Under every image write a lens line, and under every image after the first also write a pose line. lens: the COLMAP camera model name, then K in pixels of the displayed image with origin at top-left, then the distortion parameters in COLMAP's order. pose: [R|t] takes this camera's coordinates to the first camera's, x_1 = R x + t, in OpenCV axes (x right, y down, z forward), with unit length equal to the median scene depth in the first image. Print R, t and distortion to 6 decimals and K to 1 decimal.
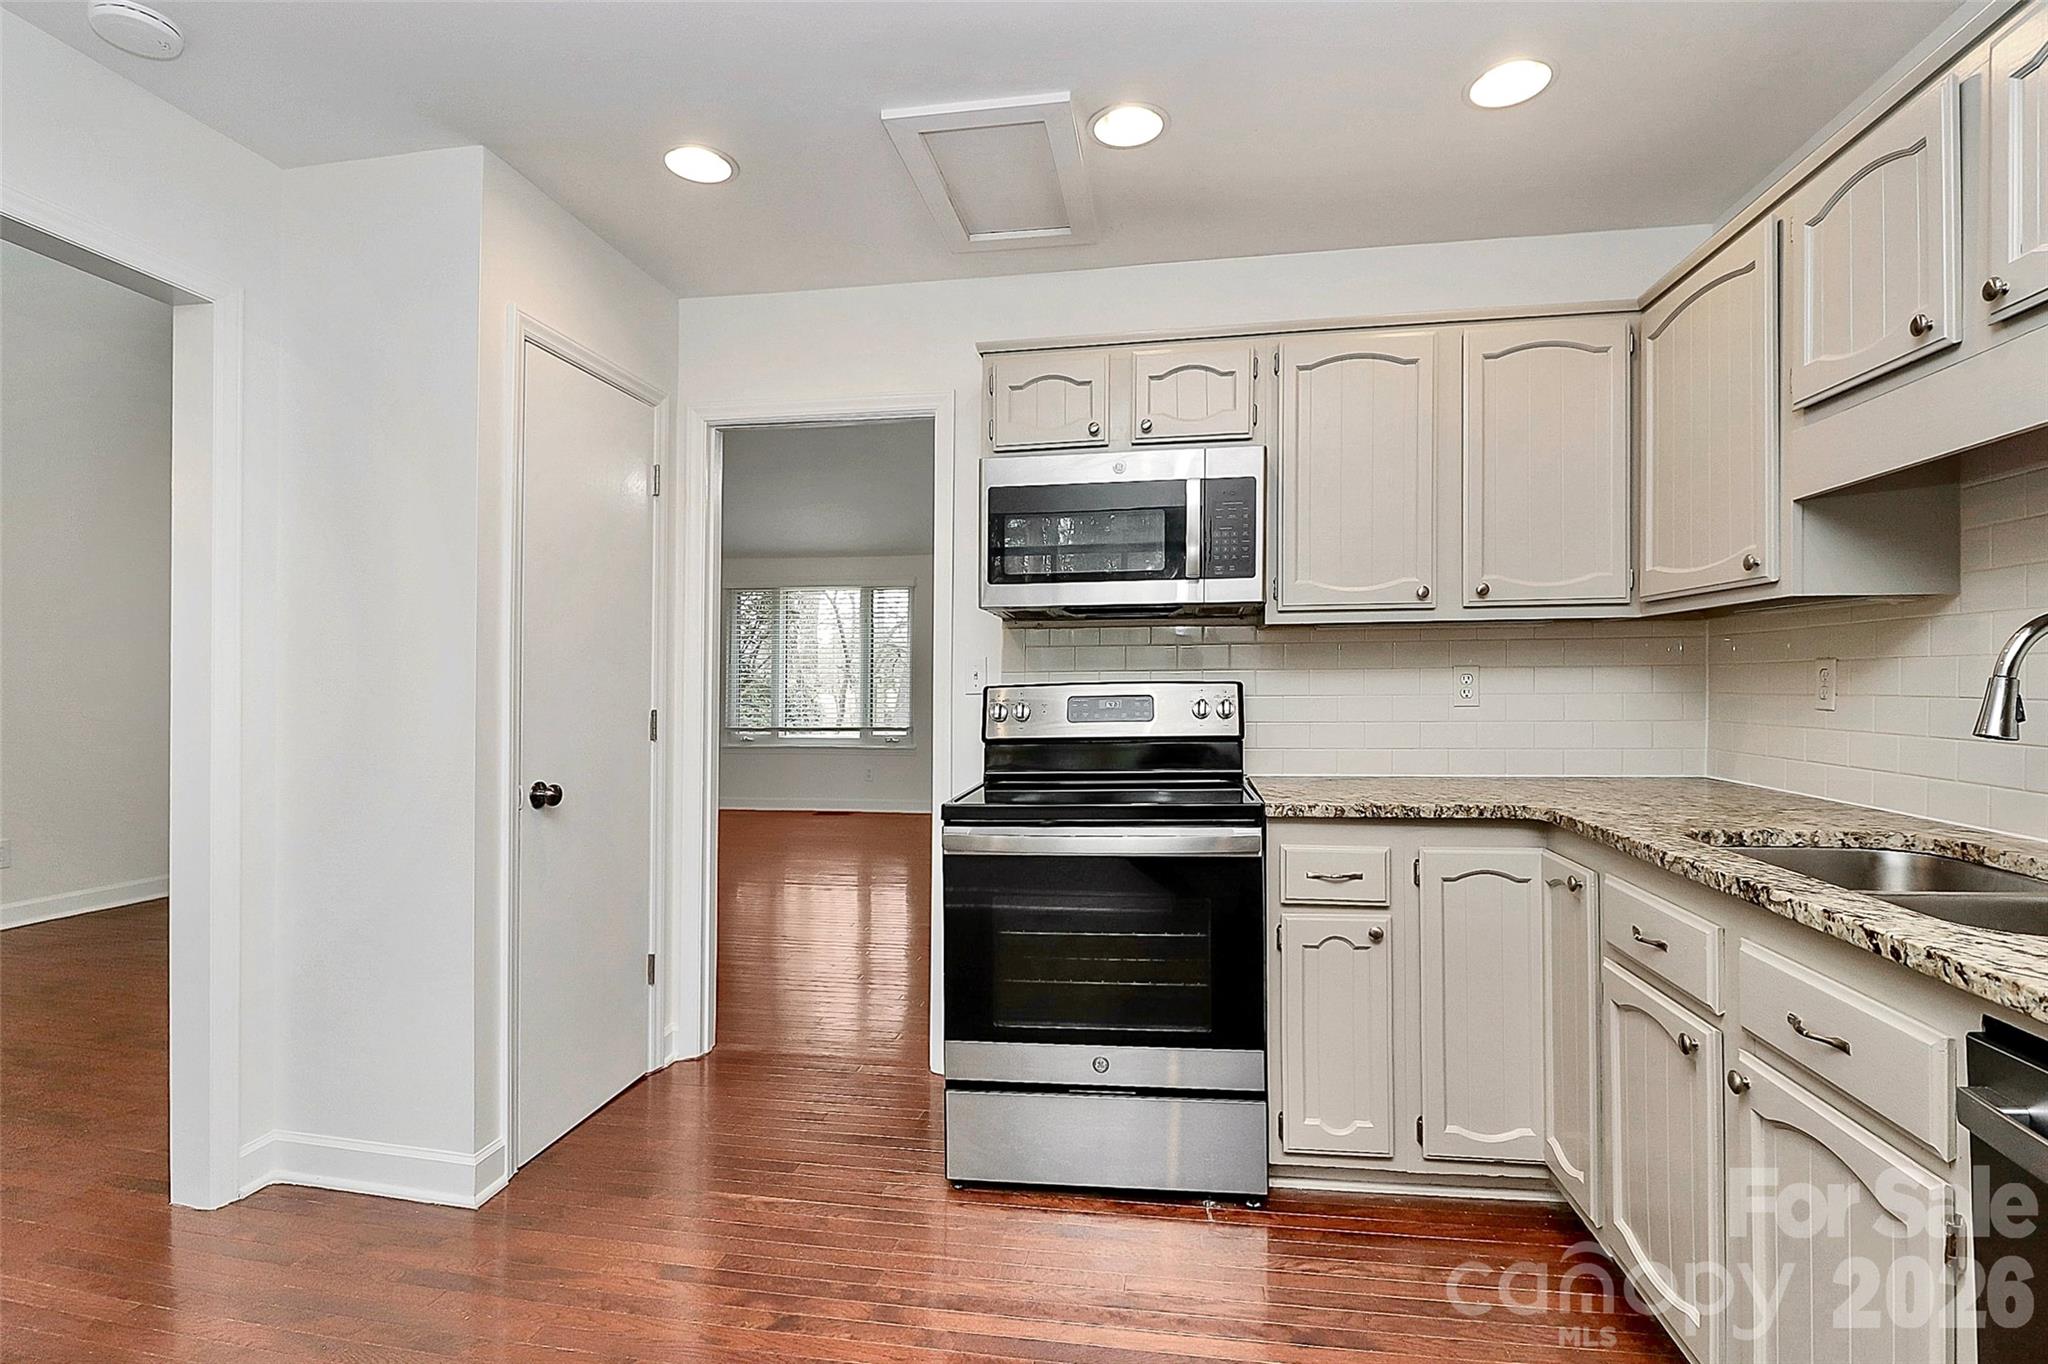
lens RADIAL K [[1004.0, 0, 1022.0], [0, 1004.0, 689.8], [0, 0, 1]] dist [0.001196, 0.000471]
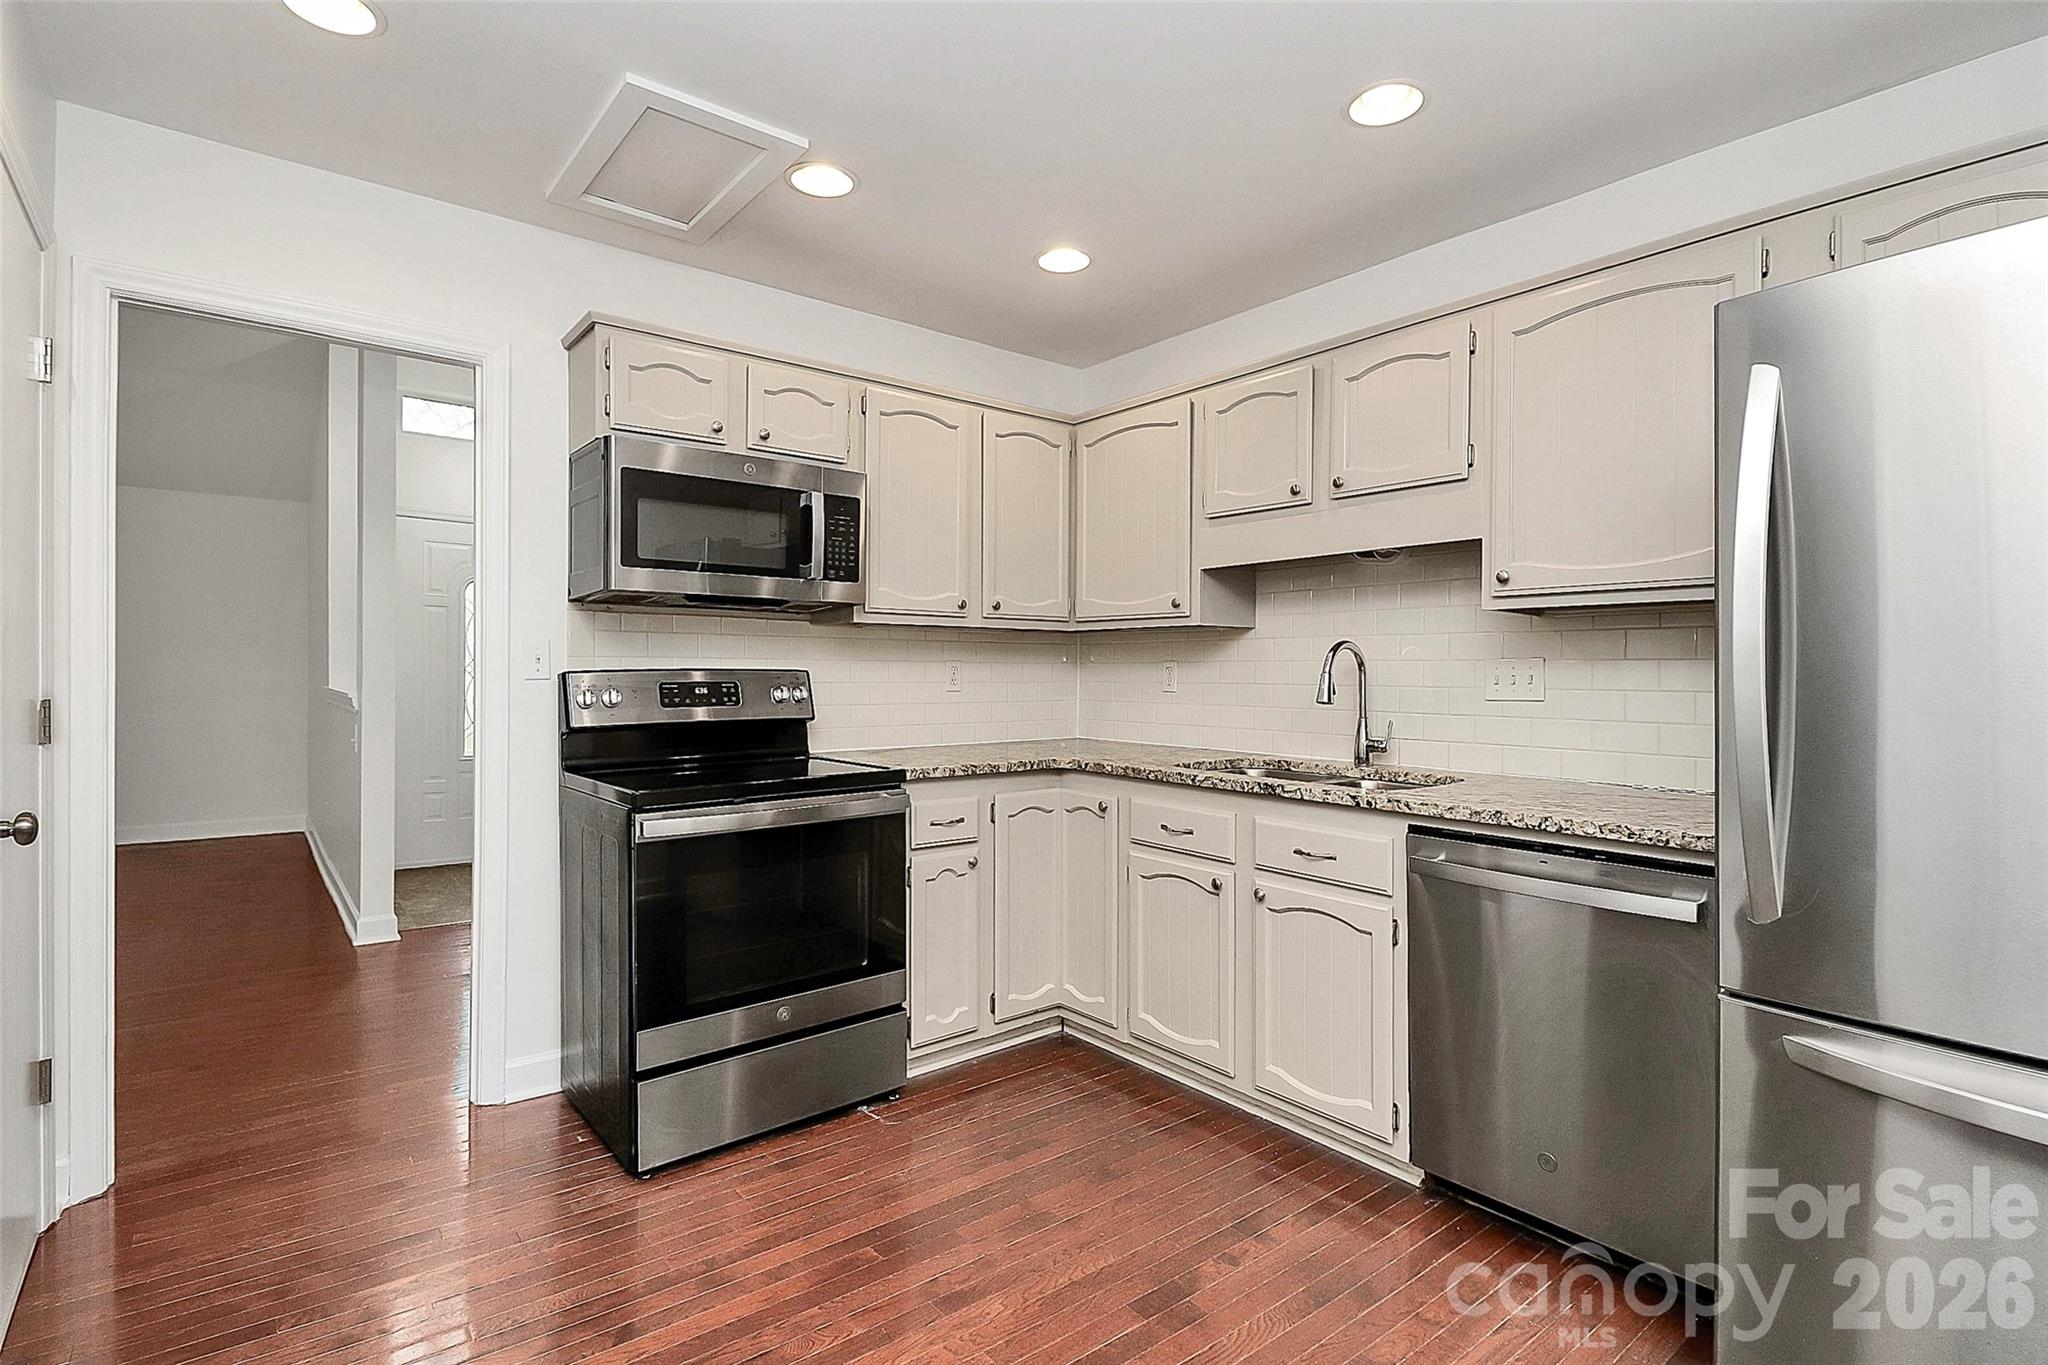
lens RADIAL K [[994.6, 0, 1024.0], [0, 994.6, 682.5], [0, 0, 1]] dist [0.000629, 0.000512]
pose [[0.669397, 0.005307, 0.742886, -0.572437], [-0.005035, 0.999984, -0.002606, 0.009352], [-0.742888, -0.001996, 0.669413, 0.073695]]
